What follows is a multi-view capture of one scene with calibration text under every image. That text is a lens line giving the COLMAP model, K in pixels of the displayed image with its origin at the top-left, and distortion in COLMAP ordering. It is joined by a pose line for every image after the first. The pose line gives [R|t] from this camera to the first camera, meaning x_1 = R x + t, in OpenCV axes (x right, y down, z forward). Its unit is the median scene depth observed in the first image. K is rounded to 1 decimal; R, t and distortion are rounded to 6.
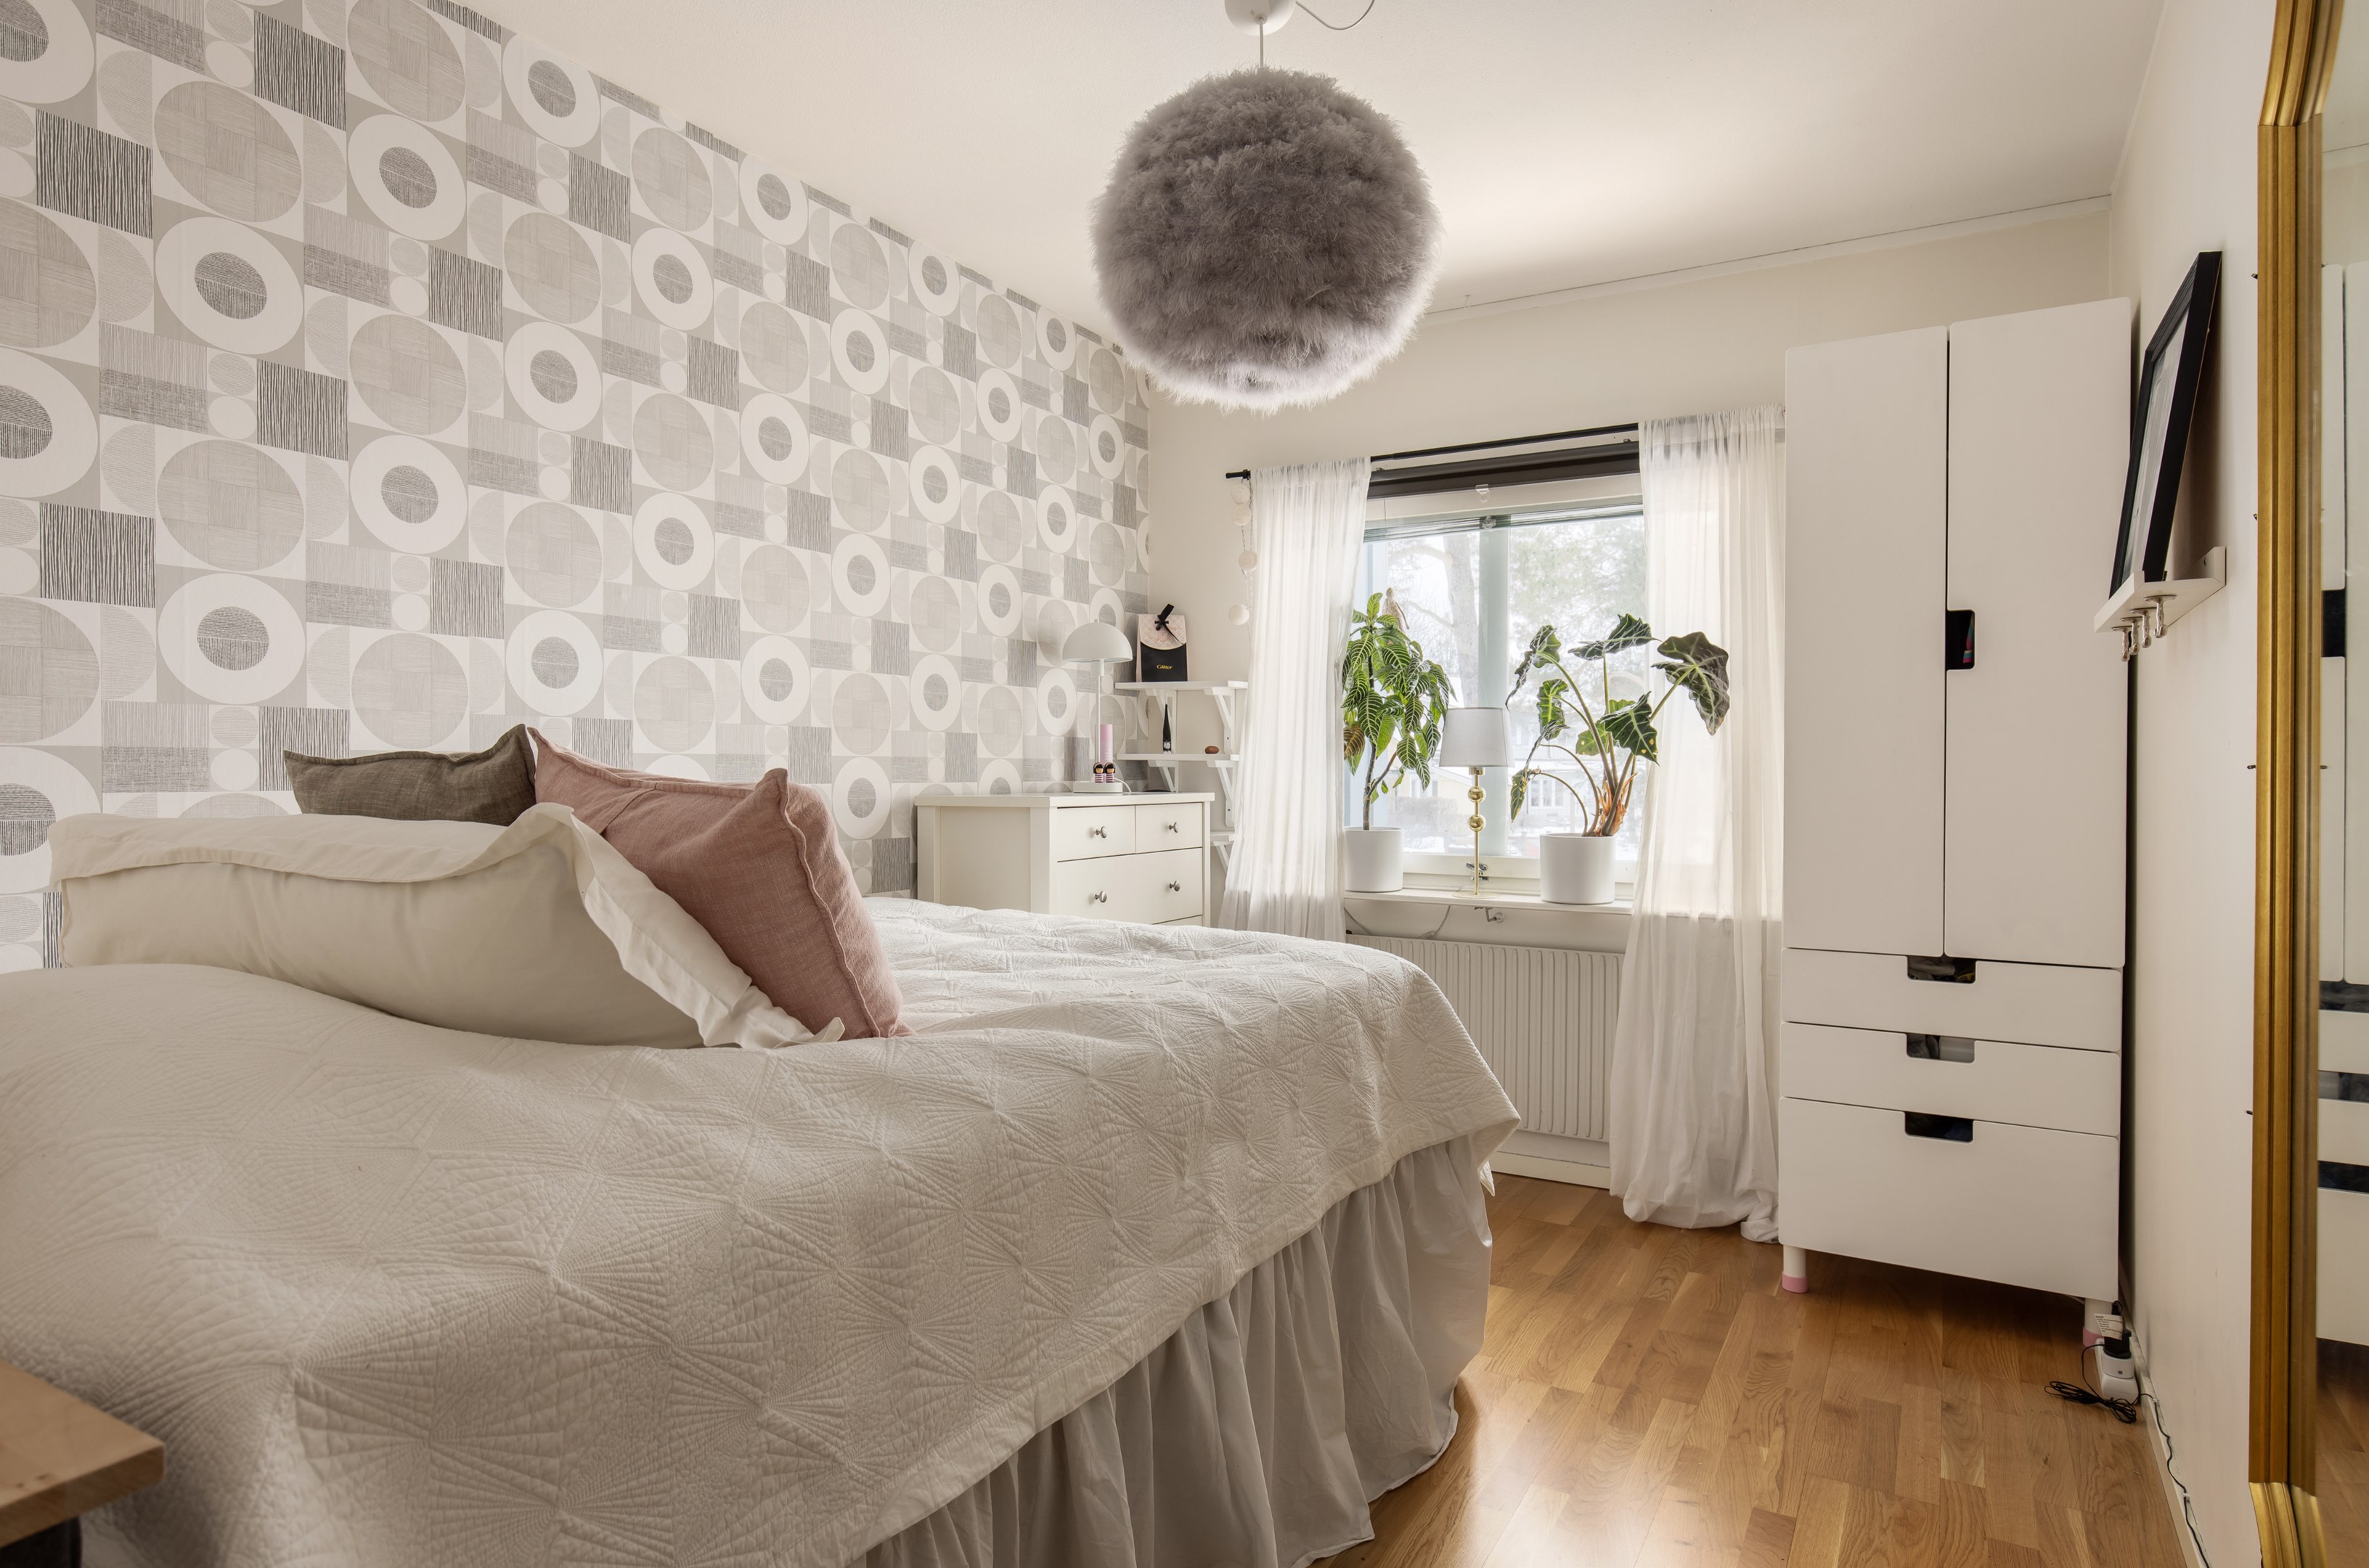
lens RADIAL K [[1338.0, 0, 1178.7], [0, 1338.0, 774.9], [0, 0, 1]] dist [0.000972, -0.002580]
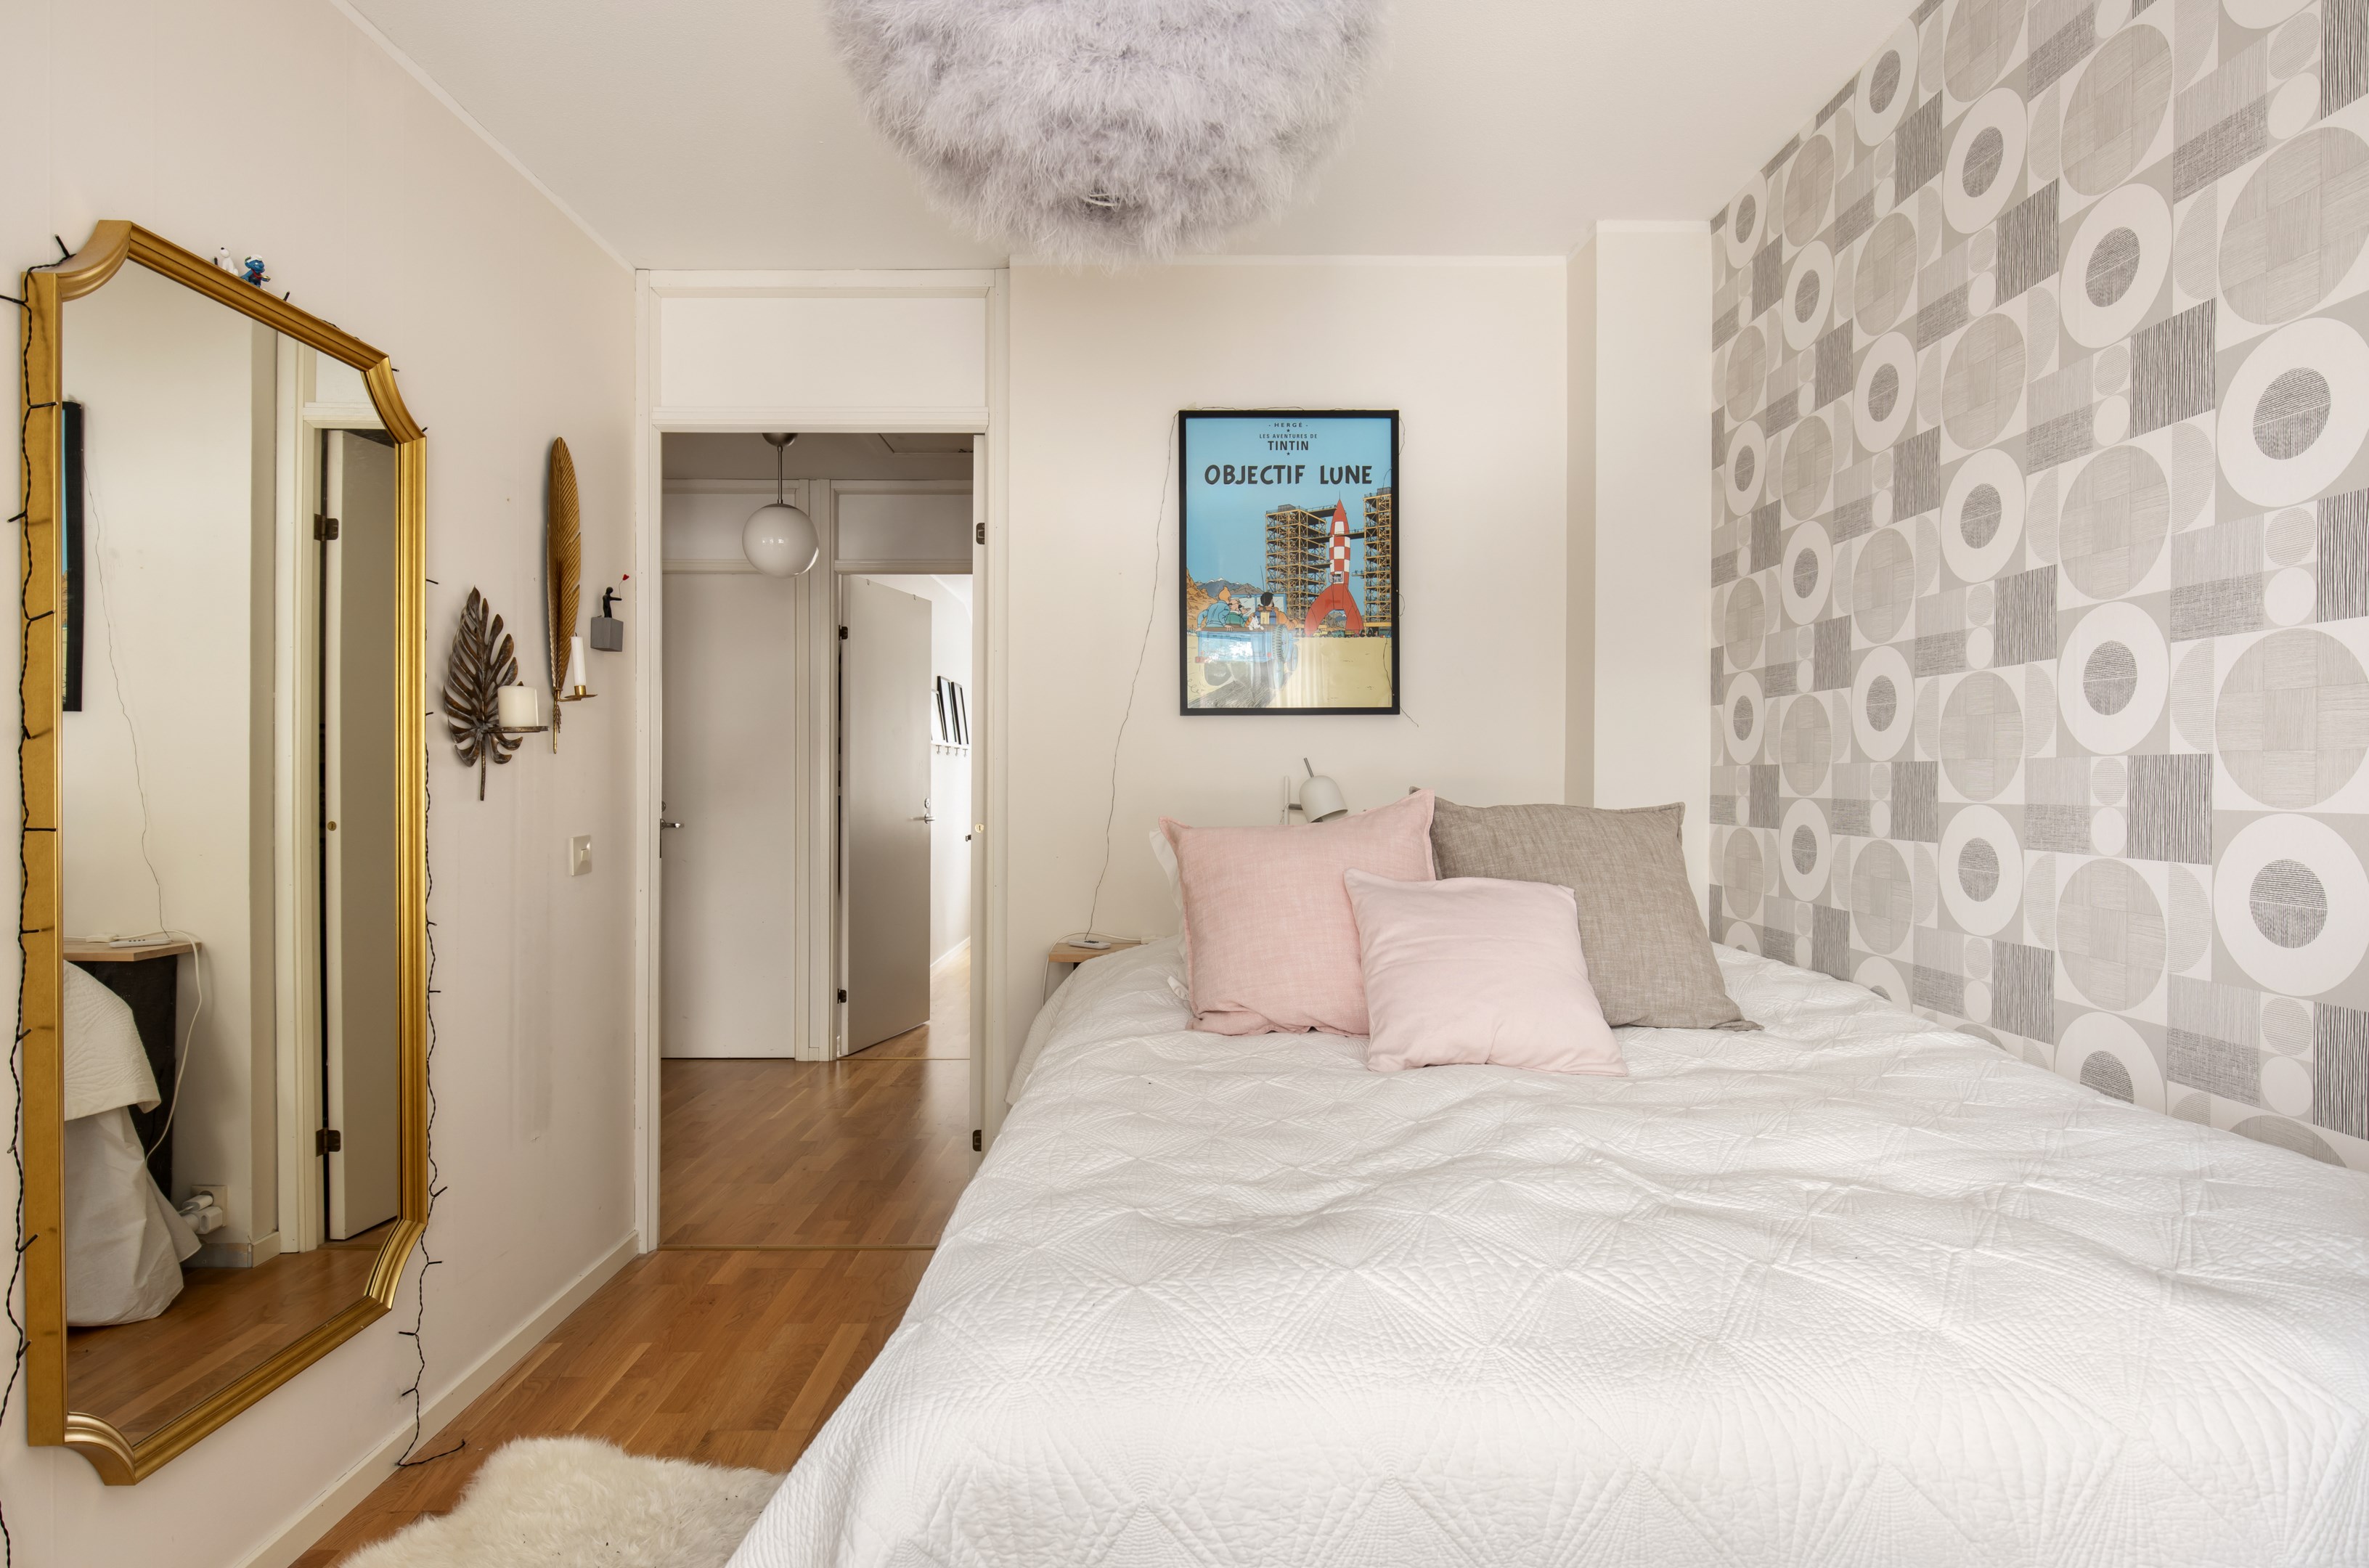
lens RADIAL K [[1338.0, 0, 1183.2], [0, 1338.0, 784.3], [0, 0, 1]] dist [0.000972, -0.002580]
pose [[-0.865470, -0.009844, -0.500864, 0.302715], [-0.014899, 0.999870, 0.006093, -0.026142], [0.500739, 0.012736, -0.865504, 1.386605]]
